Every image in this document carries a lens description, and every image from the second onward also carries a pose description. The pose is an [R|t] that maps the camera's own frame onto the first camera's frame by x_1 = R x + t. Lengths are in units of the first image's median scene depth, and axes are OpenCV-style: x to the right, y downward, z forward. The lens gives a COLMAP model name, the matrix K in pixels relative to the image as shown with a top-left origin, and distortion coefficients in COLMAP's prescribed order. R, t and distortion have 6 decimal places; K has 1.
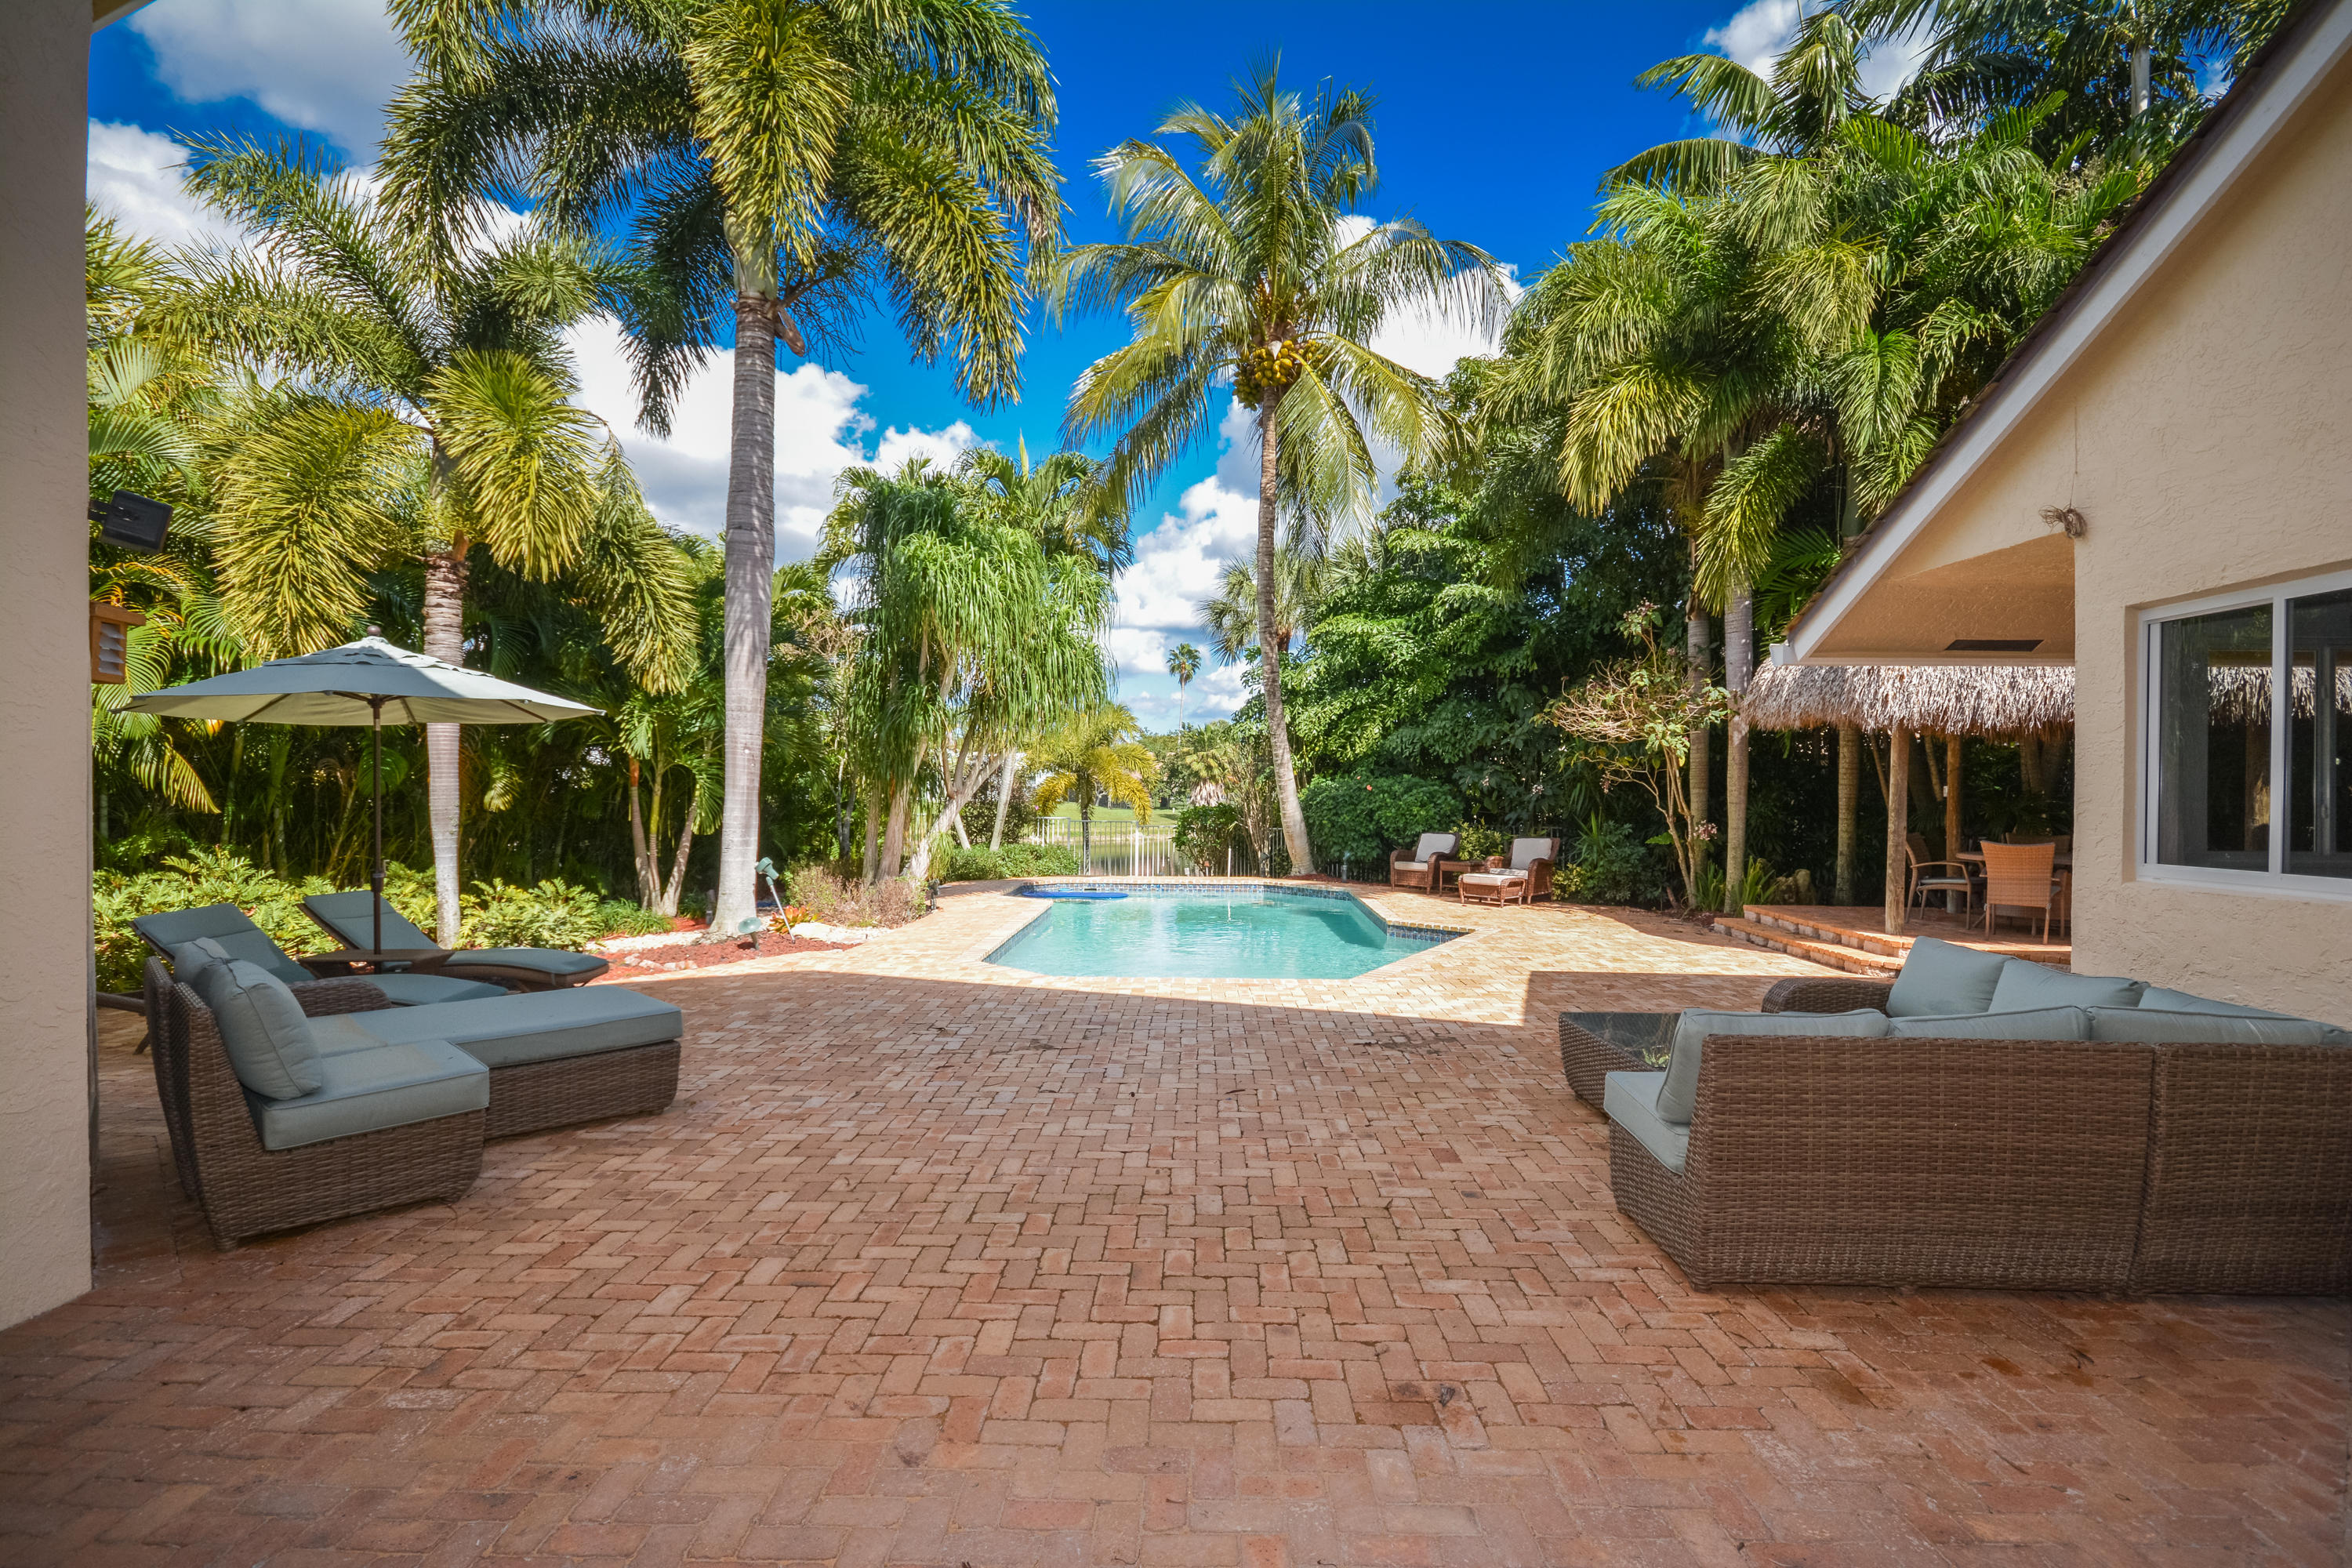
lens RADIAL K [[1124.2, 0, 1195.9], [0, 1124.2, 776.9], [0, 0, 1]] dist [-0.016970, -0.001715]
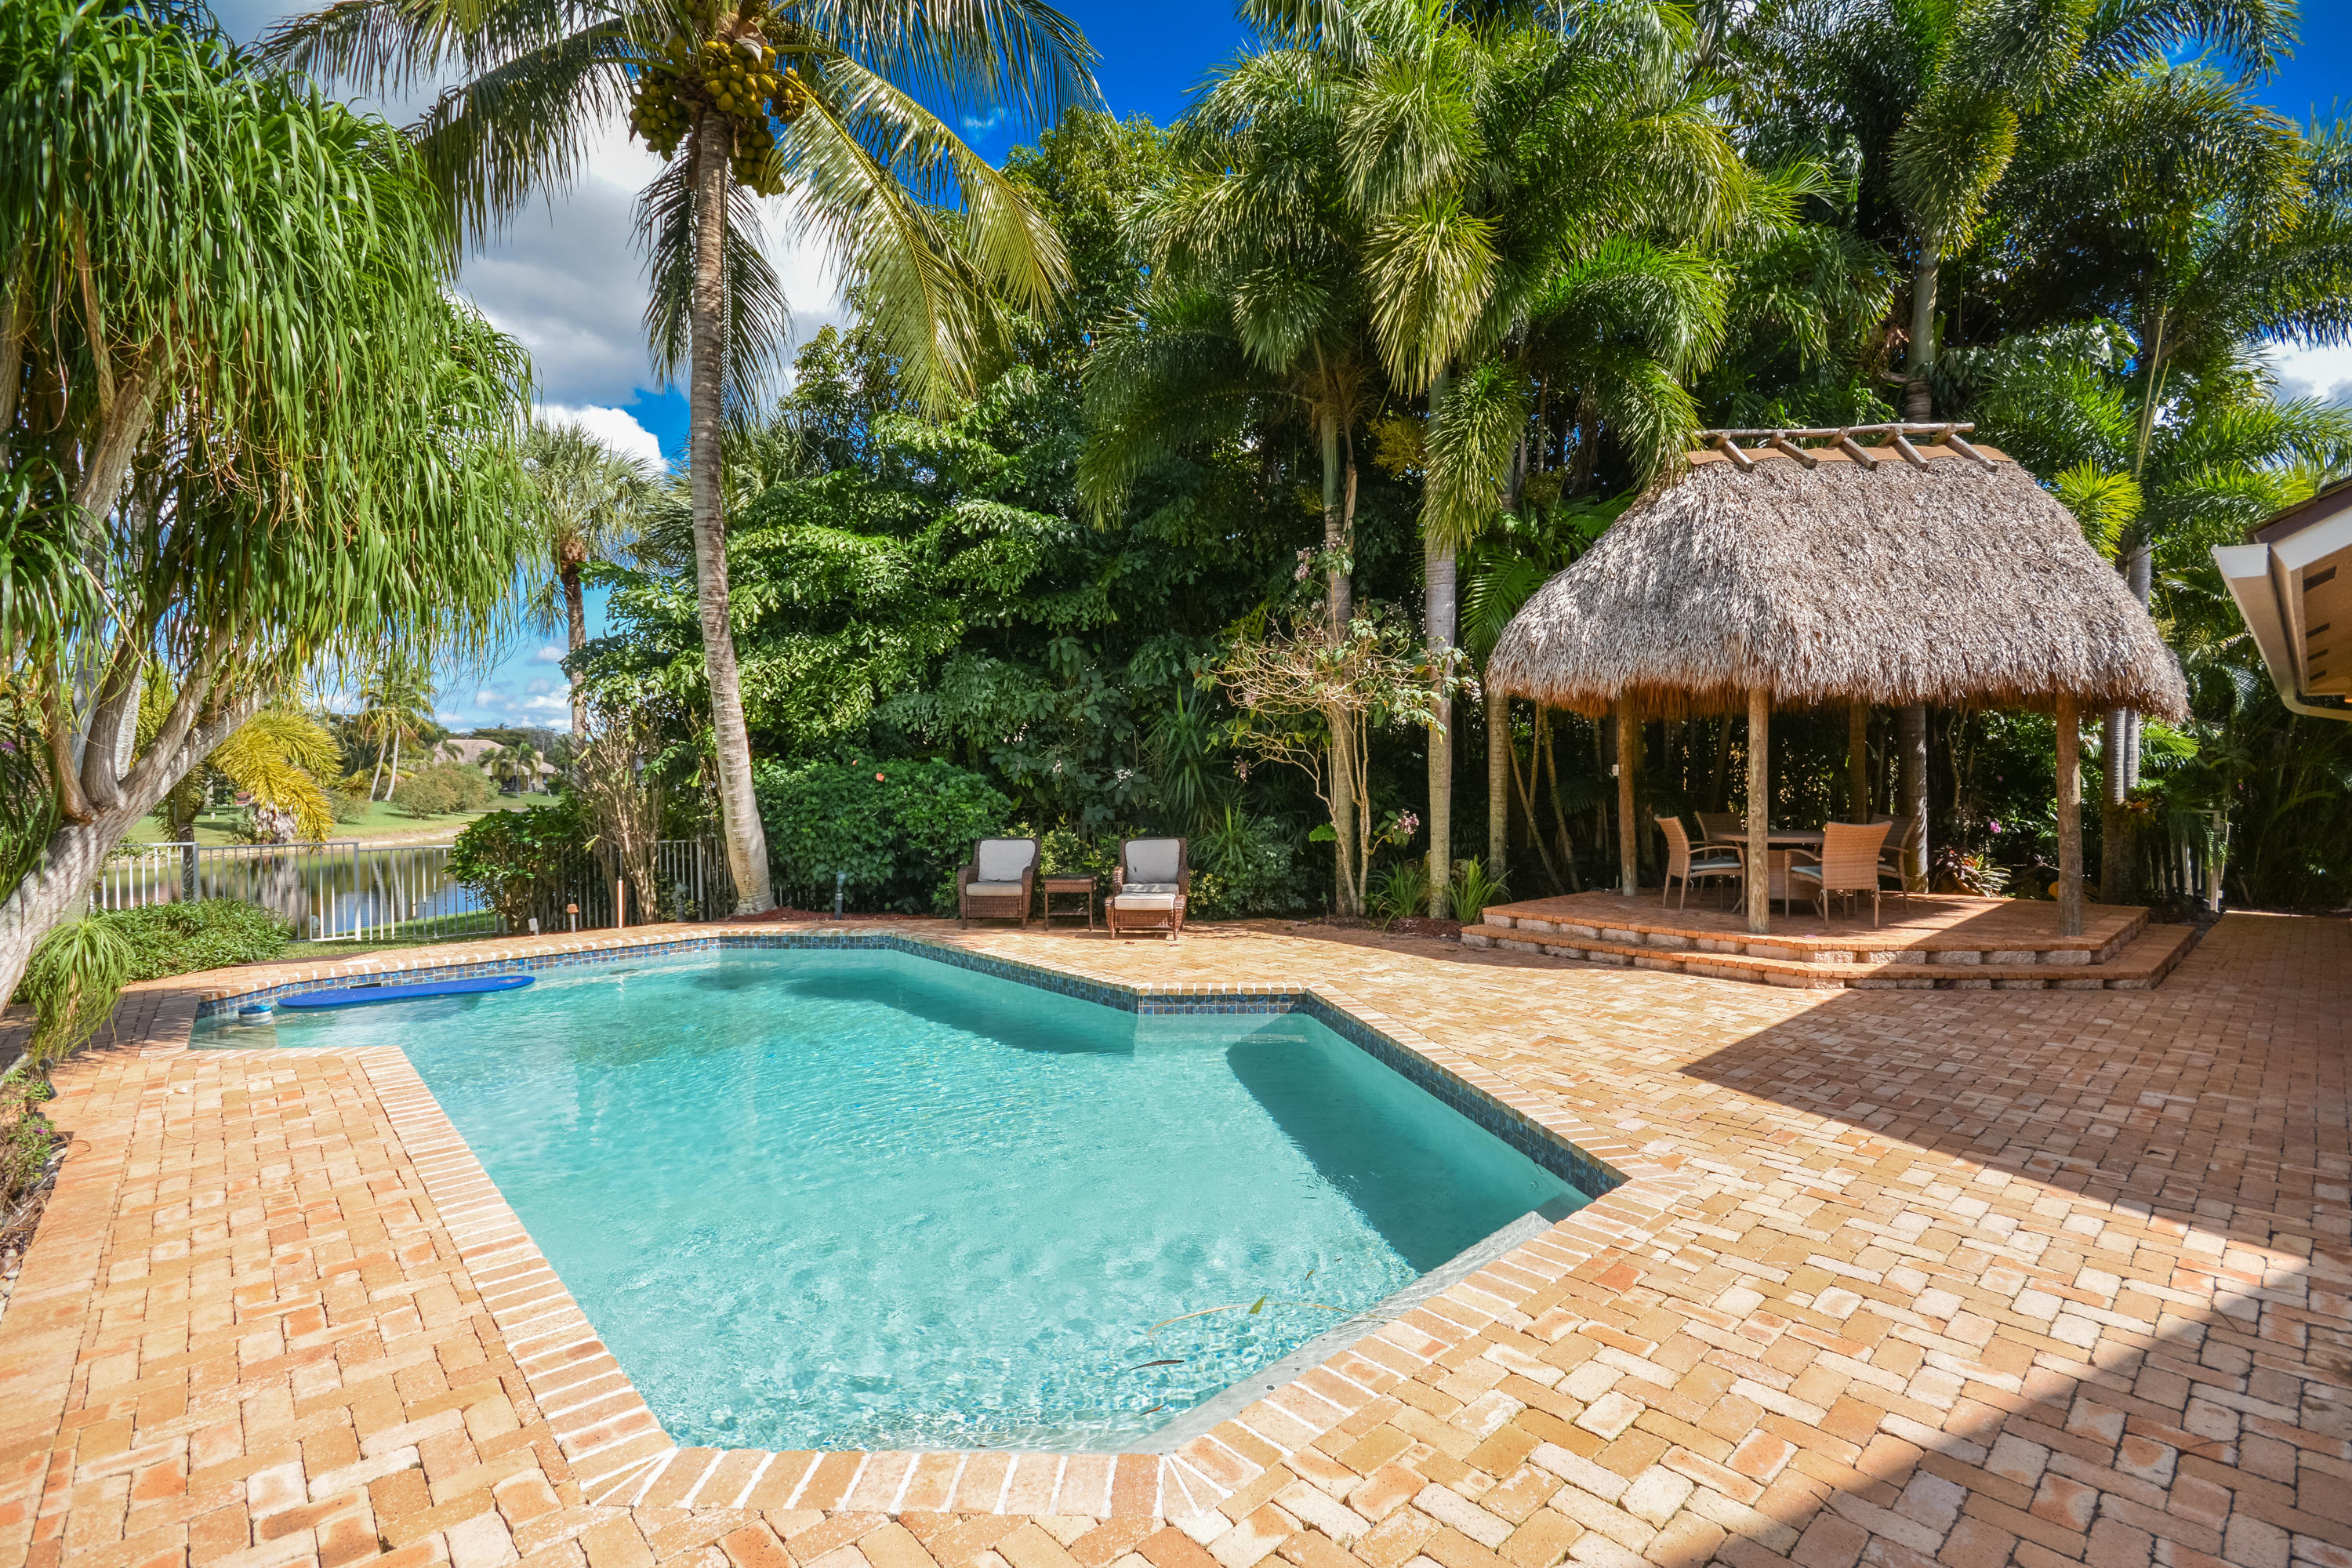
lens RADIAL K [[1047.9, 0, 1174.5], [0, 1047.9, 792.7], [0, 0, 1]] dist [-0.002903, -0.001908]
pose [[0.724033, -0.025948, 0.689277, -0.156666], [0.008150, 0.999544, 0.029068, 0.002054], [-0.689717, -0.015428, 0.723915, 0.422078]]
